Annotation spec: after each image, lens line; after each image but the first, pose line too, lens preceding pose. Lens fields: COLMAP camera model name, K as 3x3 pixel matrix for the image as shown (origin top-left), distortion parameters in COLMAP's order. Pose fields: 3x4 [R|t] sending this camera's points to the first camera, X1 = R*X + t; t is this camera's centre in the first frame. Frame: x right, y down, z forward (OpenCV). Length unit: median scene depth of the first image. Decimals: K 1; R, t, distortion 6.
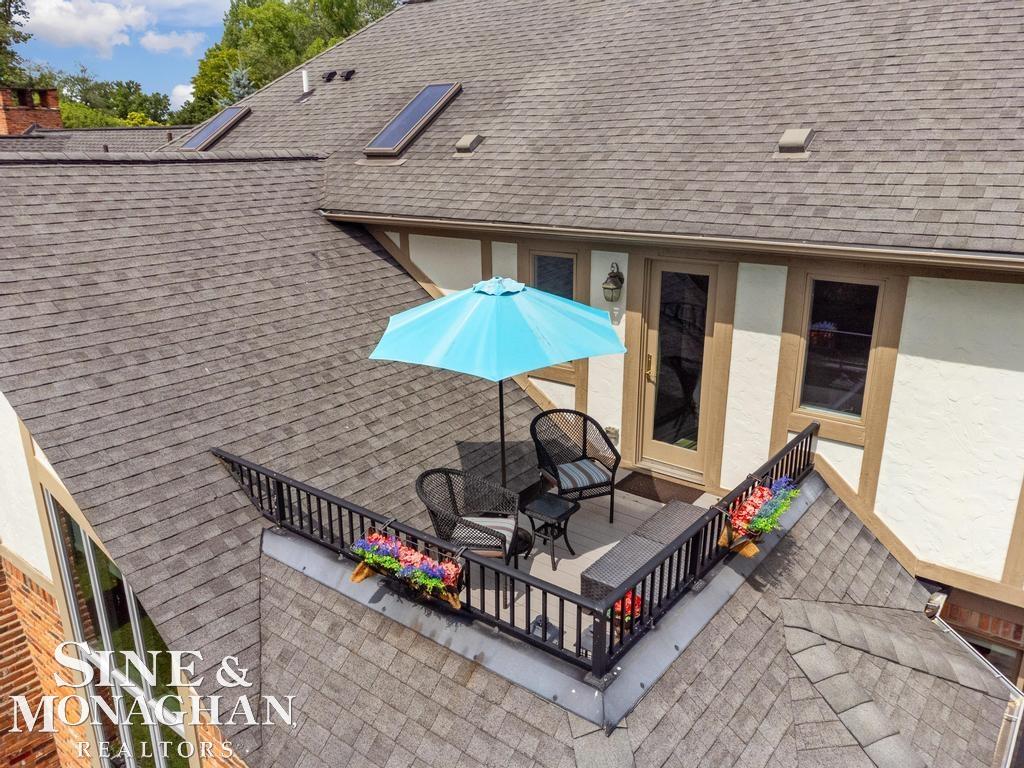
lens RADIAL K [[742.7, 0, 523.9], [0, 742.7, 380.7], [0, 0, 1]] dist [0.004376, 0.002313]
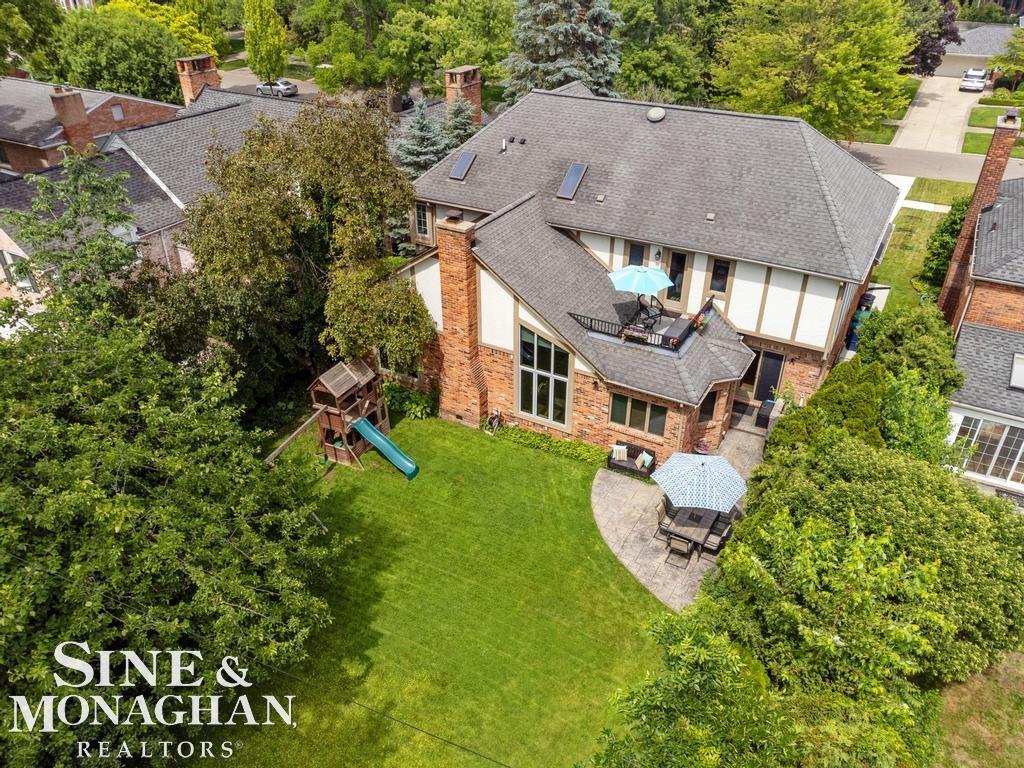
lens RADIAL K [[742.7, 0, 523.9], [0, 742.7, 380.7], [0, 0, 1]] dist [0.004376, 0.002313]
pose [[0.988750, -0.074276, 0.129834, -1.152651], [0.038975, 0.965946, 0.255791, -0.556351], [-0.144412, -0.247853, 0.957974, -2.747726]]
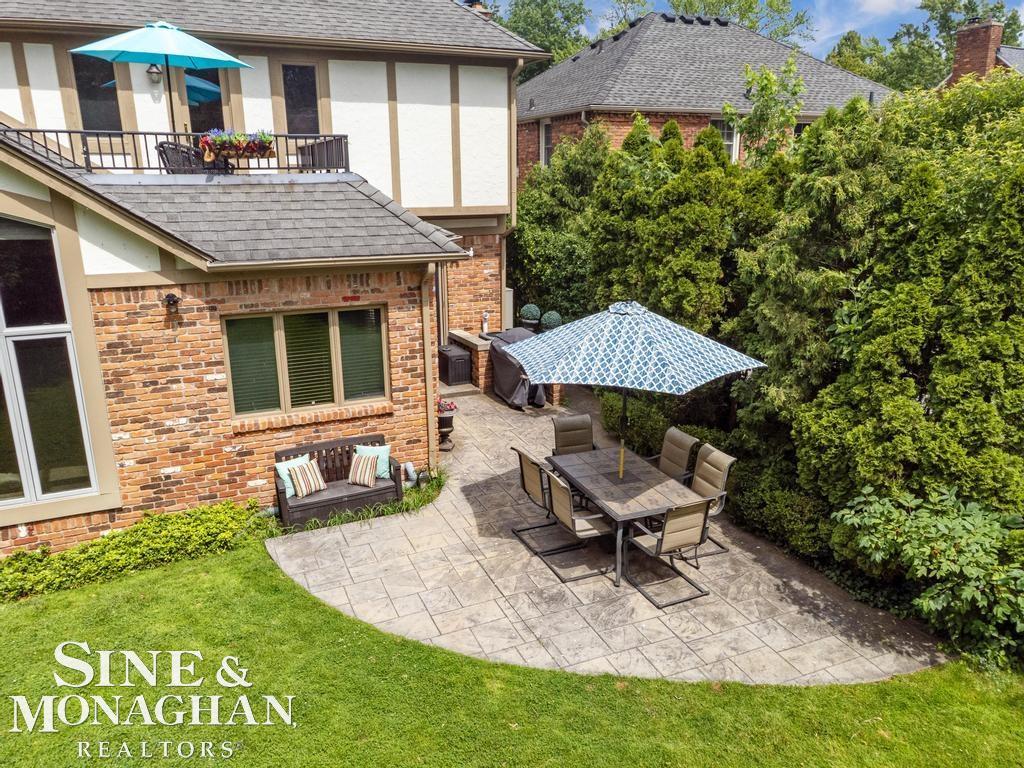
lens RADIAL K [[742.7, 0, 523.9], [0, 742.7, 380.7], [0, 0, 1]] dist [0.004376, 0.002313]
pose [[0.467950, -0.253170, 0.846716, -1.140576], [0.260918, 0.954959, 0.141335, 0.532022], [-0.844360, 0.154786, 0.512929, -0.367175]]
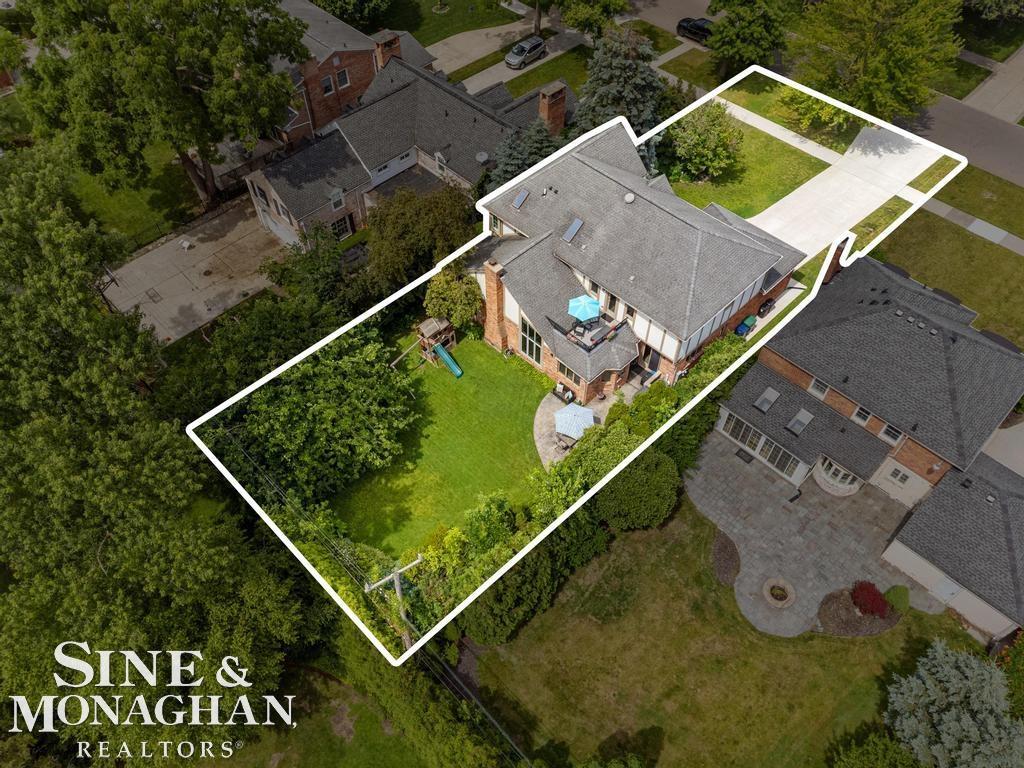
lens RADIAL K [[750.1, 0, 553.0], [0, 750.1, 368.0], [0, 0, 1]] dist [0.001611, 0.000087]
pose [[0.992917, 0.107706, -0.050159, 0.093560], [-0.059934, 0.818565, 0.571278, -3.755343], [0.102589, -0.564226, 0.819222, -5.450722]]
